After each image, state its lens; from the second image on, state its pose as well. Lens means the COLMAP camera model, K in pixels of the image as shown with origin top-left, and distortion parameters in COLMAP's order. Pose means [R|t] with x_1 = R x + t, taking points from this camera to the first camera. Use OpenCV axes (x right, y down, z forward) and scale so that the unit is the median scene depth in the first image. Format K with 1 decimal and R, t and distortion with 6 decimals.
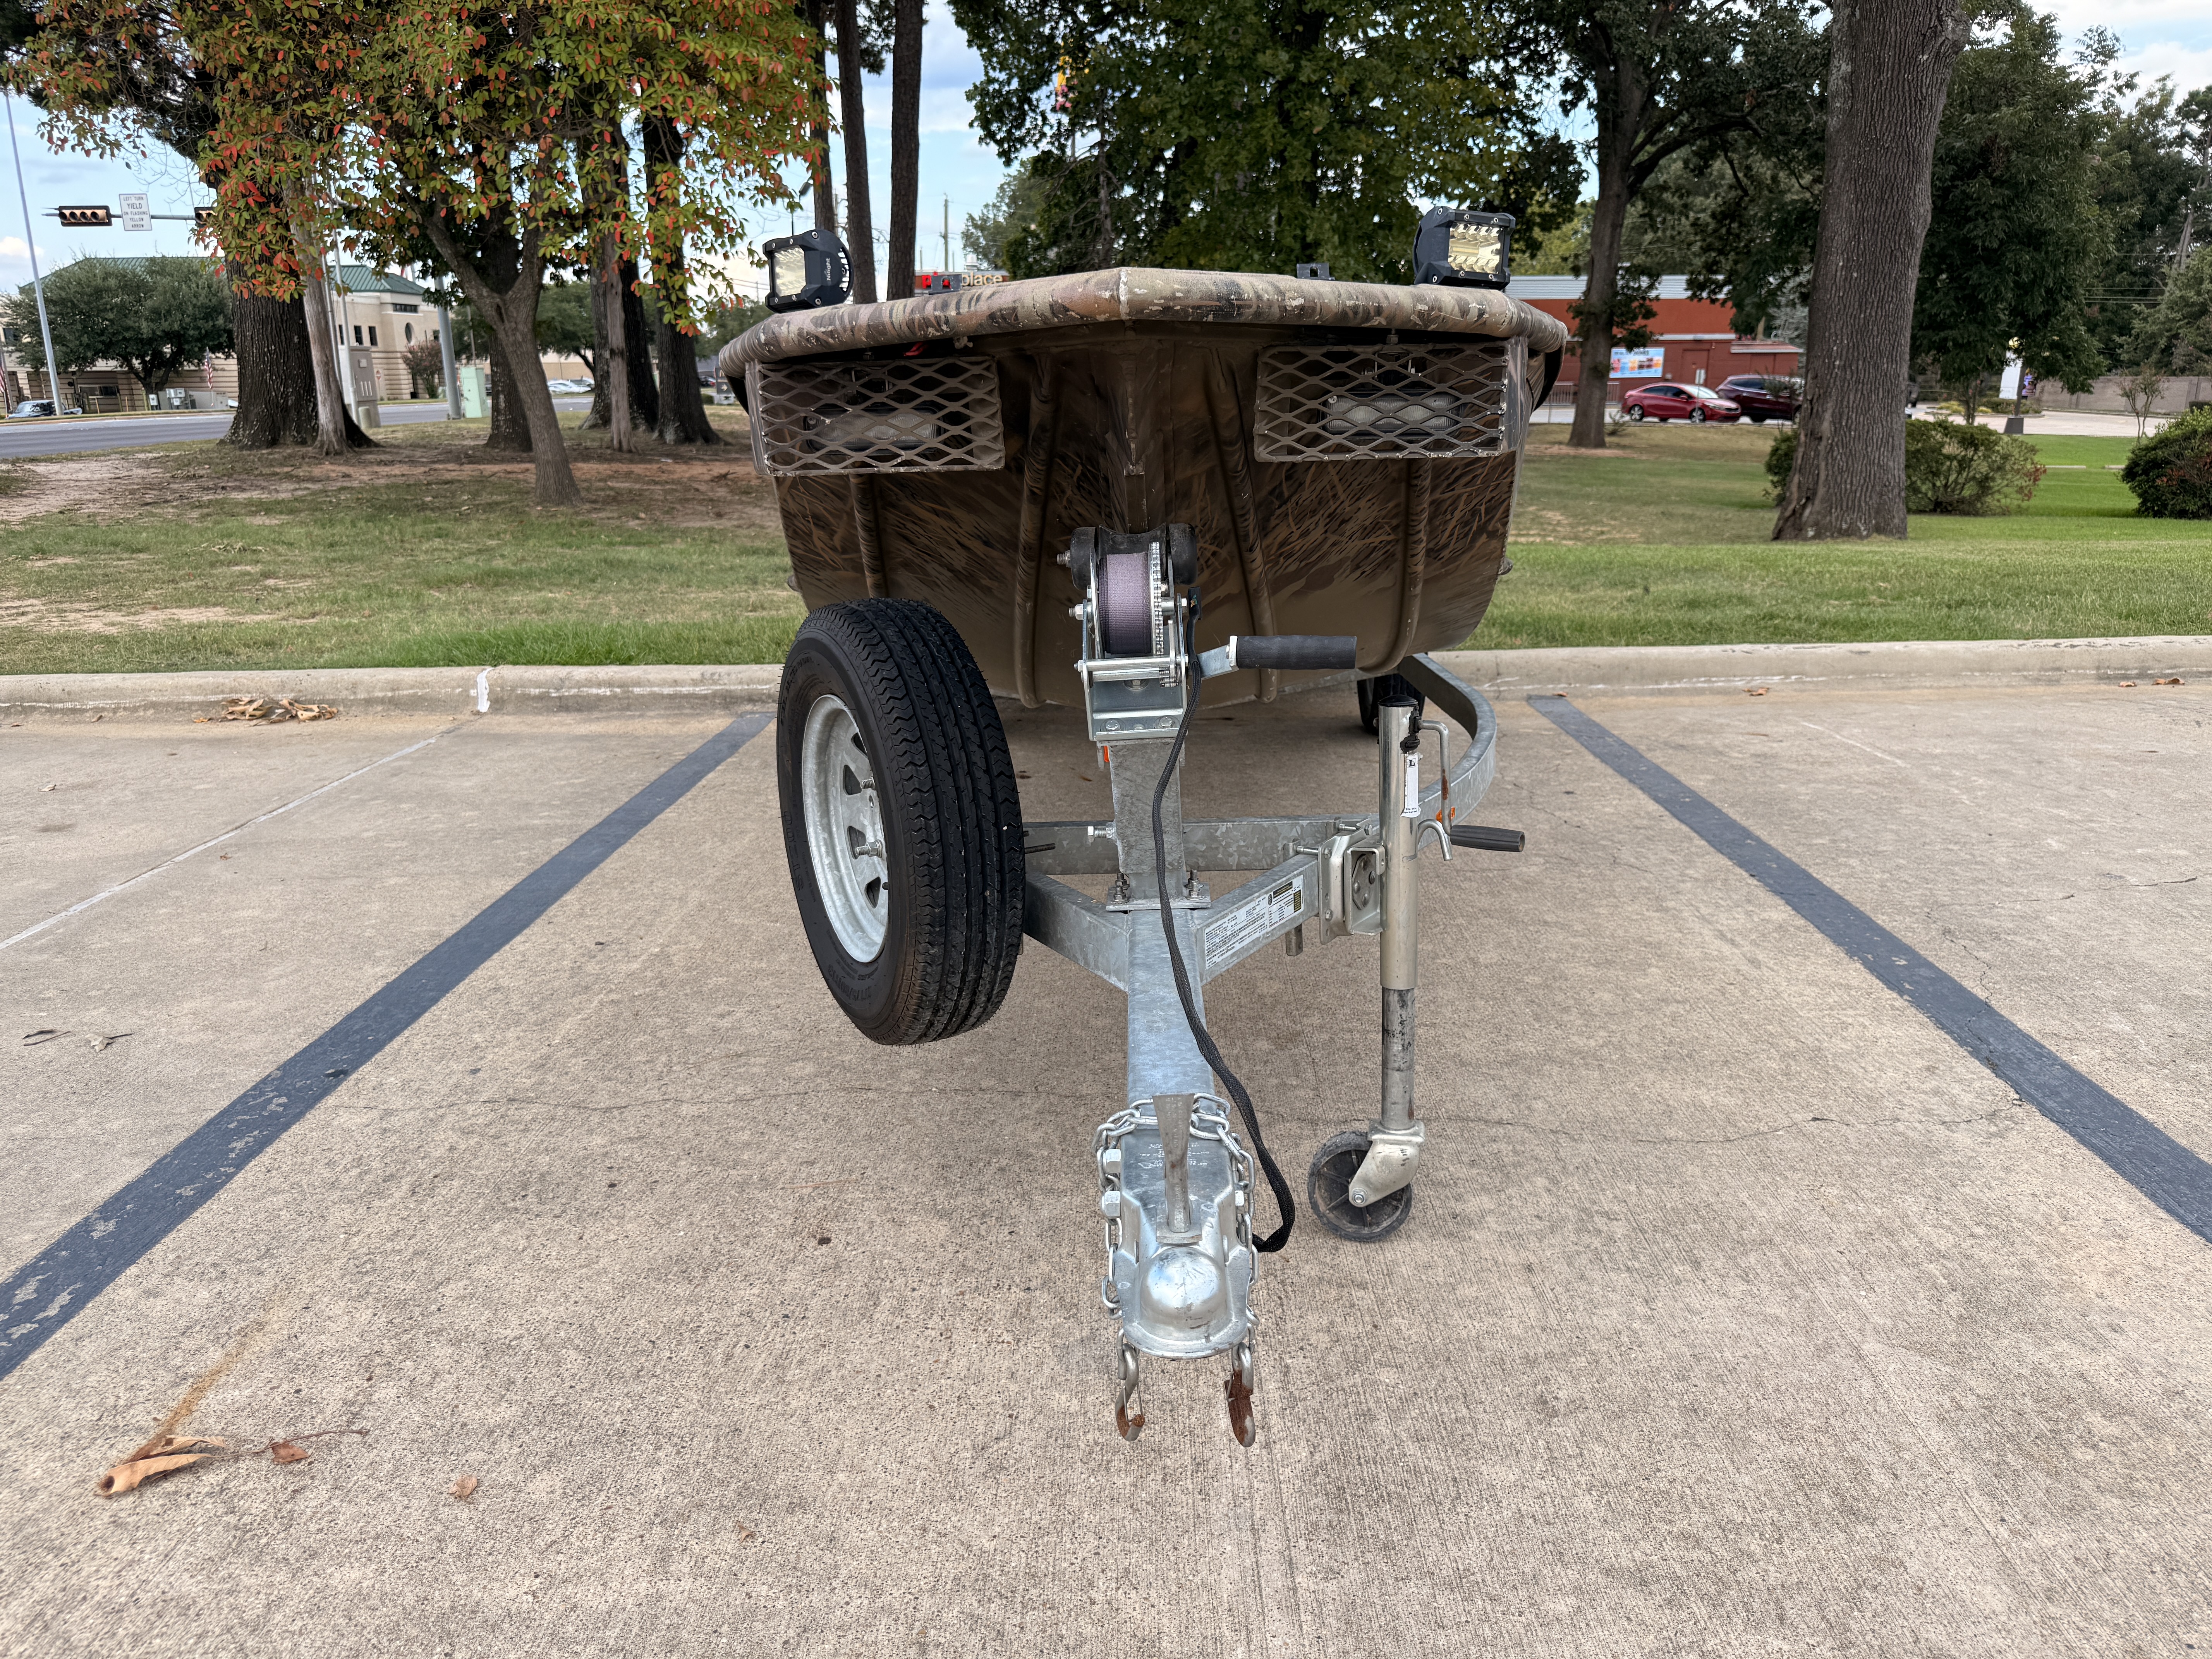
lens RADIAL K [[1576.7, 0, 1106.0], [0, 1576.7, 829.5], [0, 0, 1]] dist [0.038547, -0.063261]
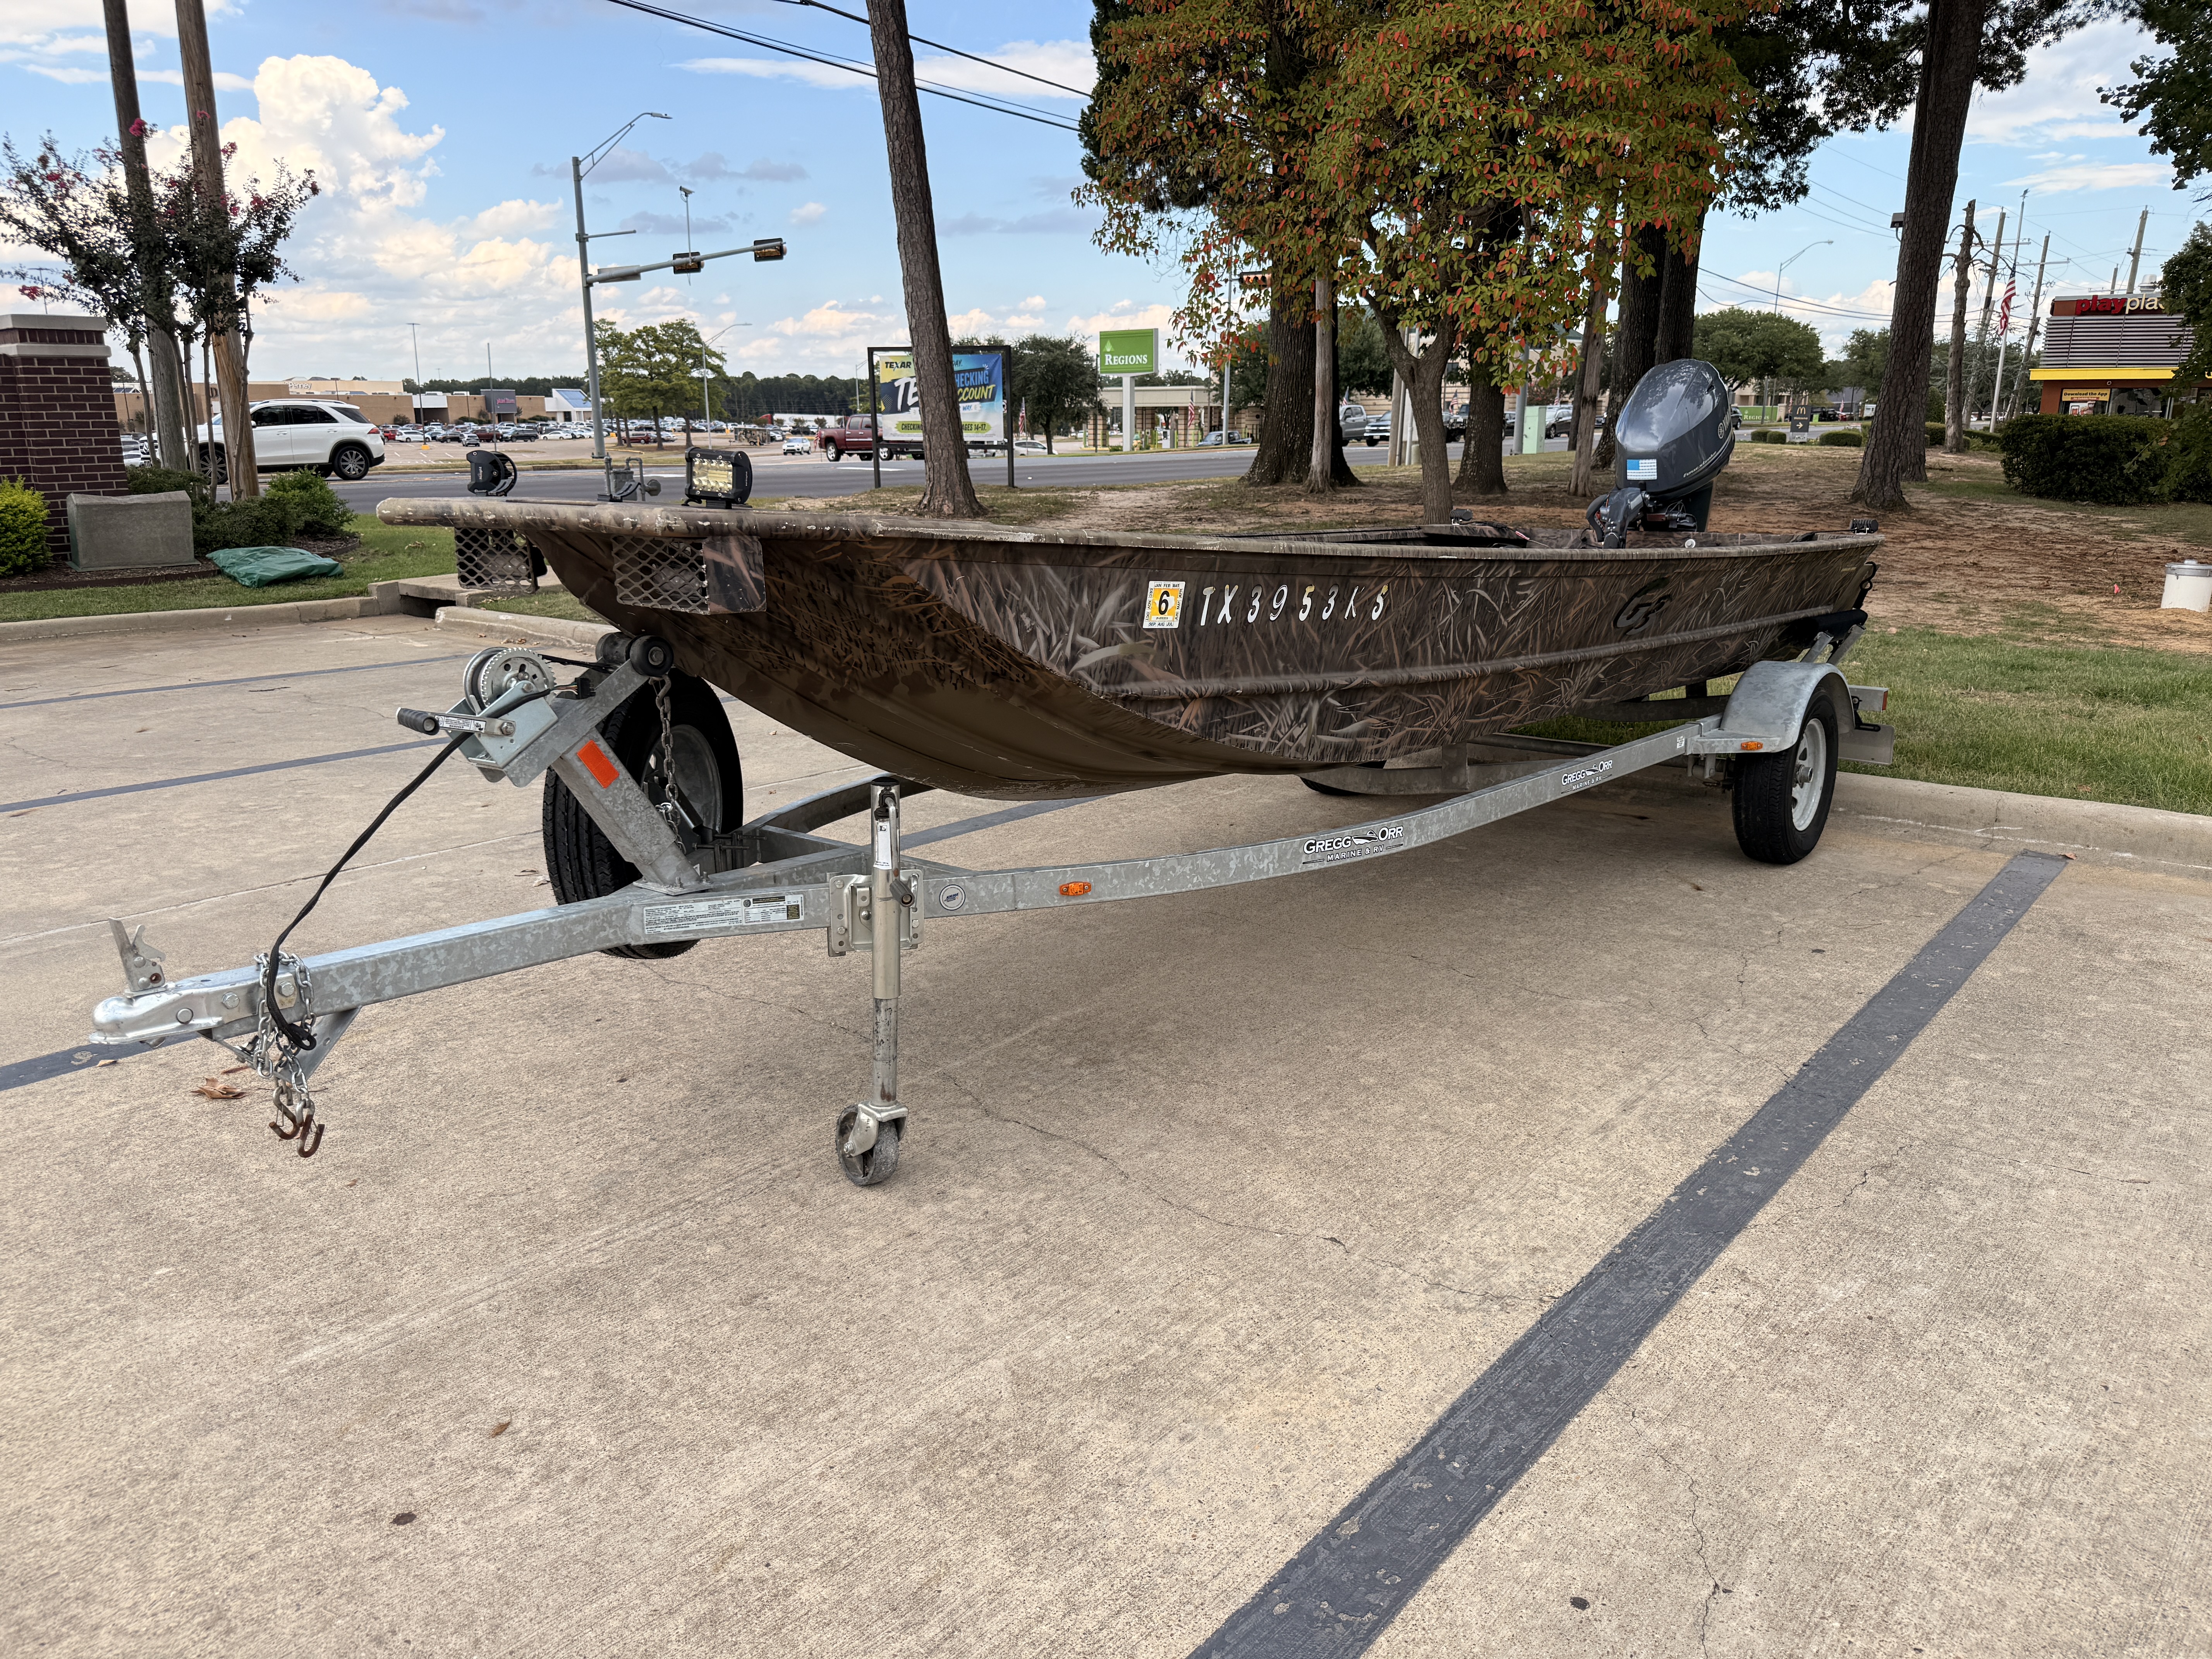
lens RADIAL K [[1565.3, 0, 1109.5], [0, 1565.3, 822.7], [0, 0, 1]] dist [0.073995, -0.100544]
pose [[0.781904, 0.163177, -0.601664, 0.807031], [-0.176040, 0.983649, 0.037998, -0.093188], [0.598027, 0.076206, 0.797845, 0.040555]]
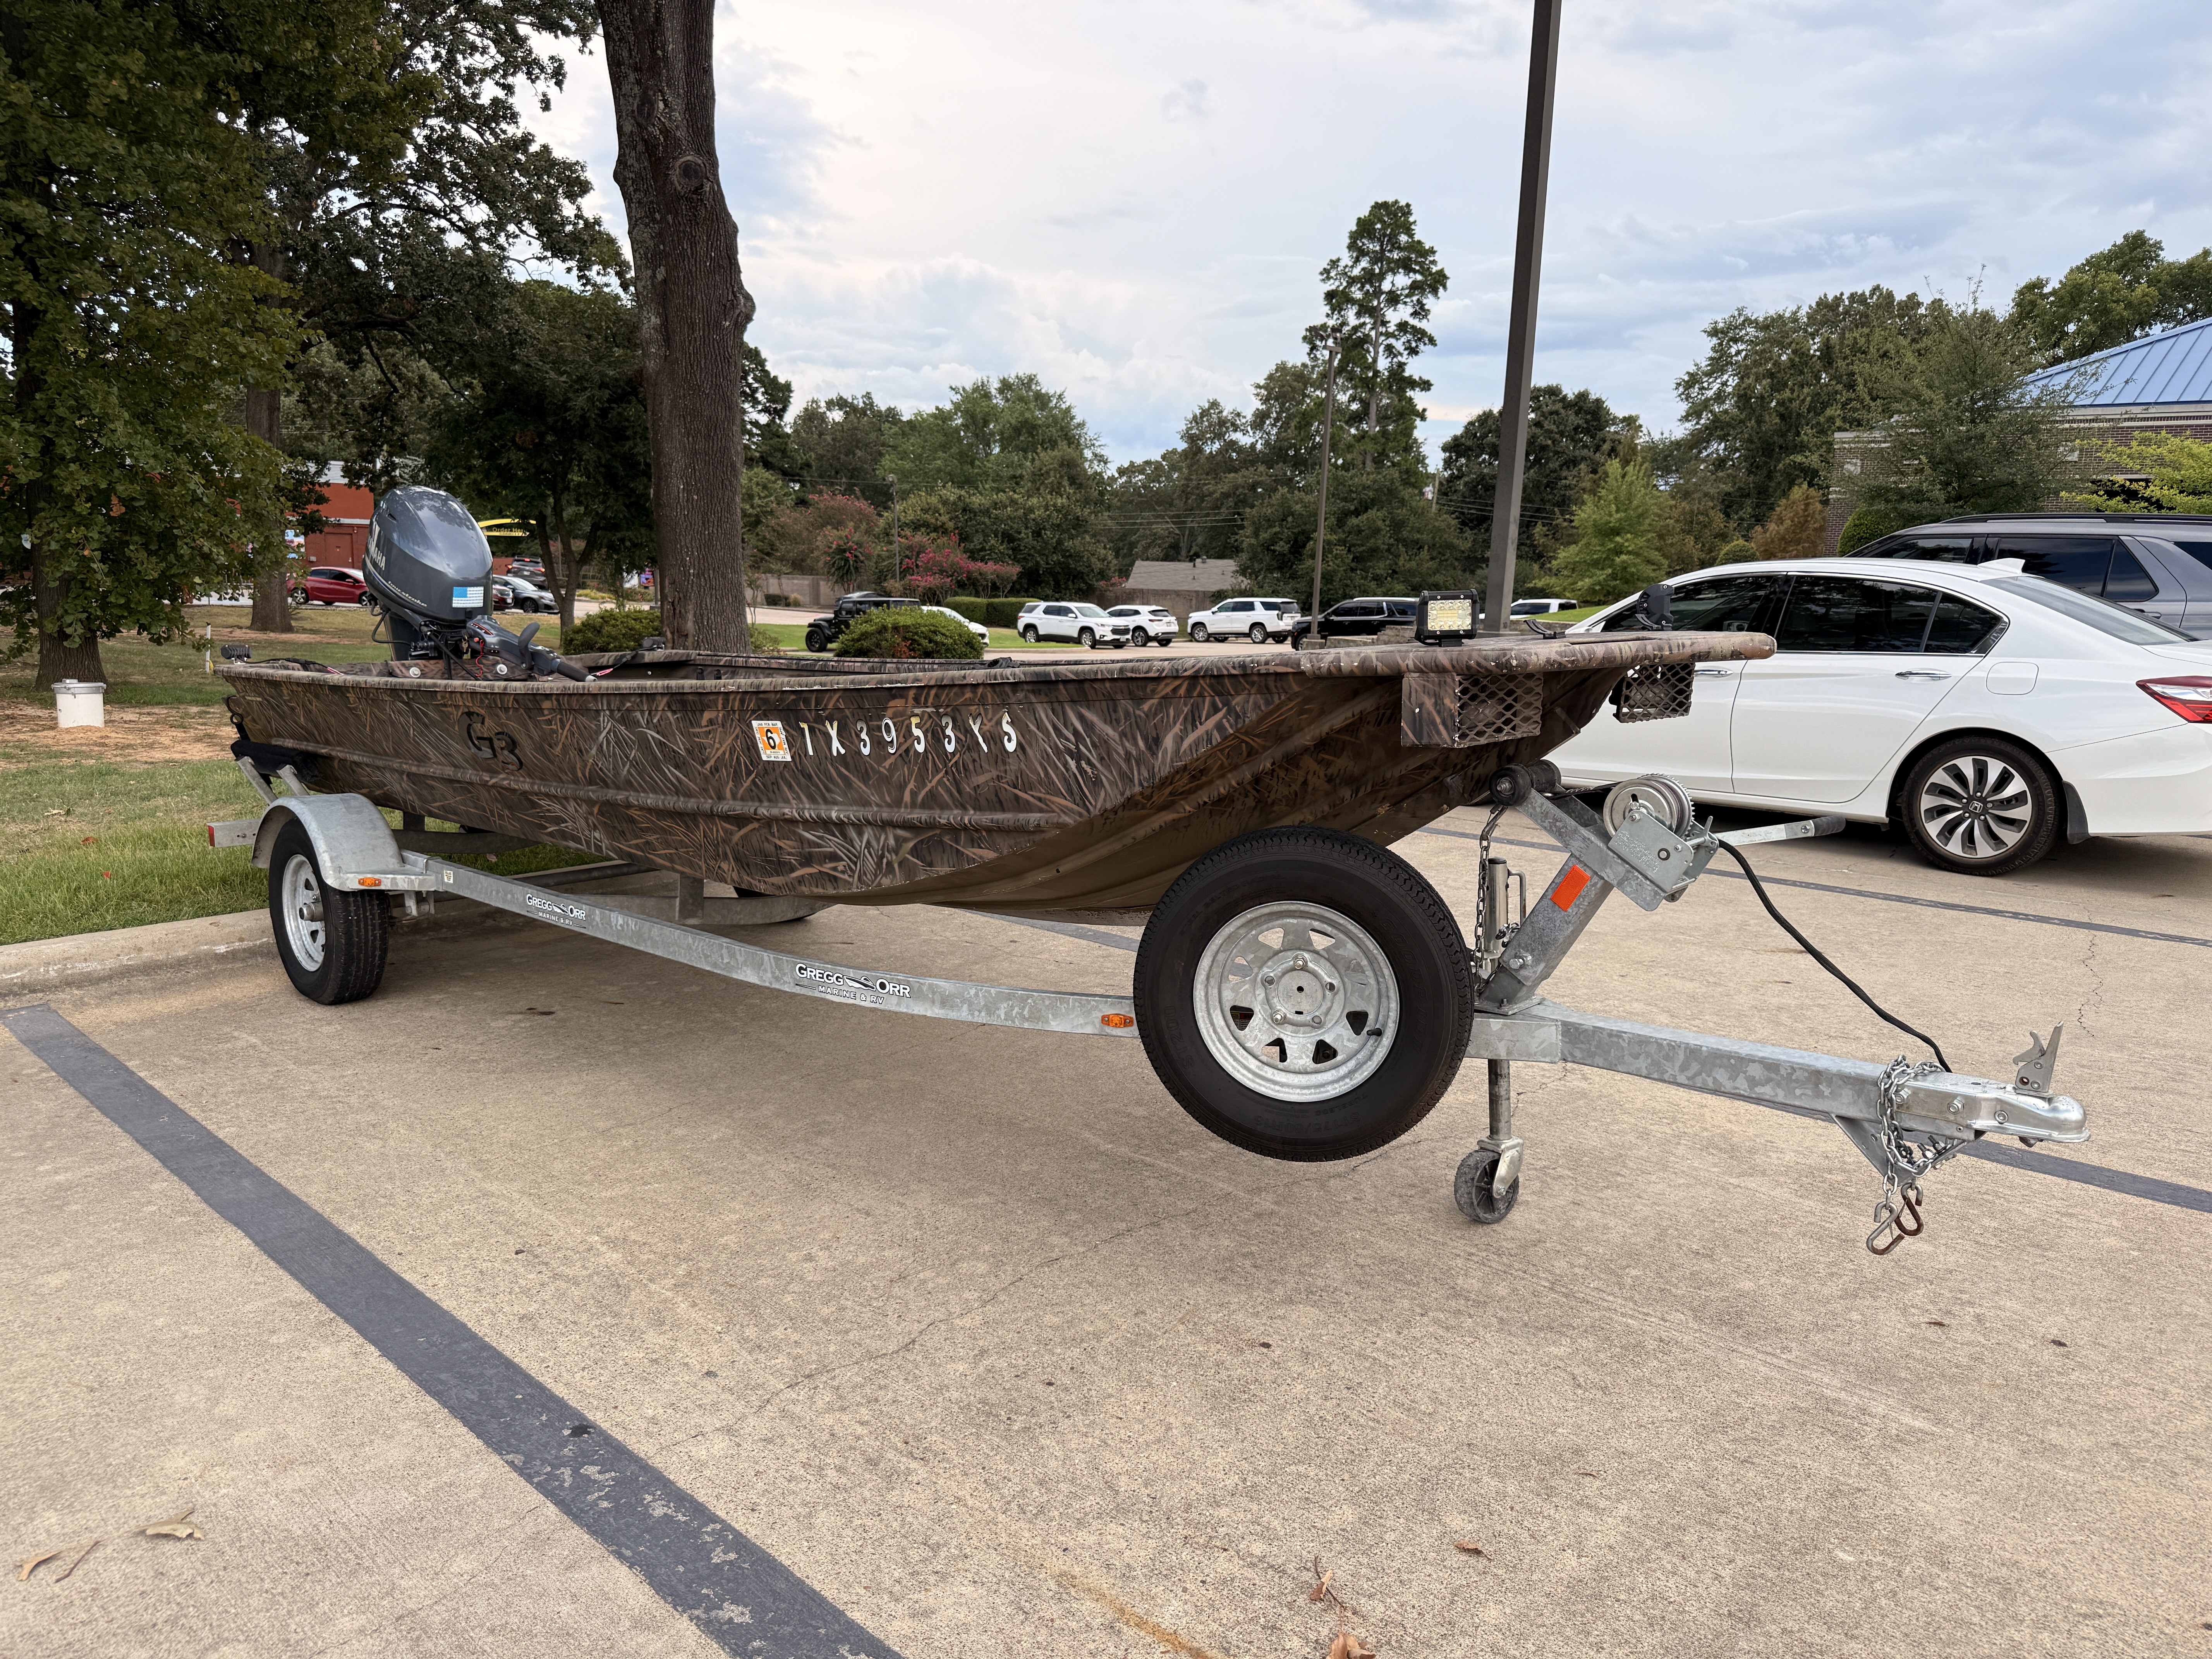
lens RADIAL K [[1565.3, 0, 1109.5], [0, 1565.3, 822.7], [0, 0, 1]] dist [0.073995, -0.100544]
pose [[0.675414, -0.087520, 0.732227, -0.857052], [0.169537, 0.984764, -0.038679, -0.088304], [-0.717686, 0.150264, 0.679962, 0.140694]]
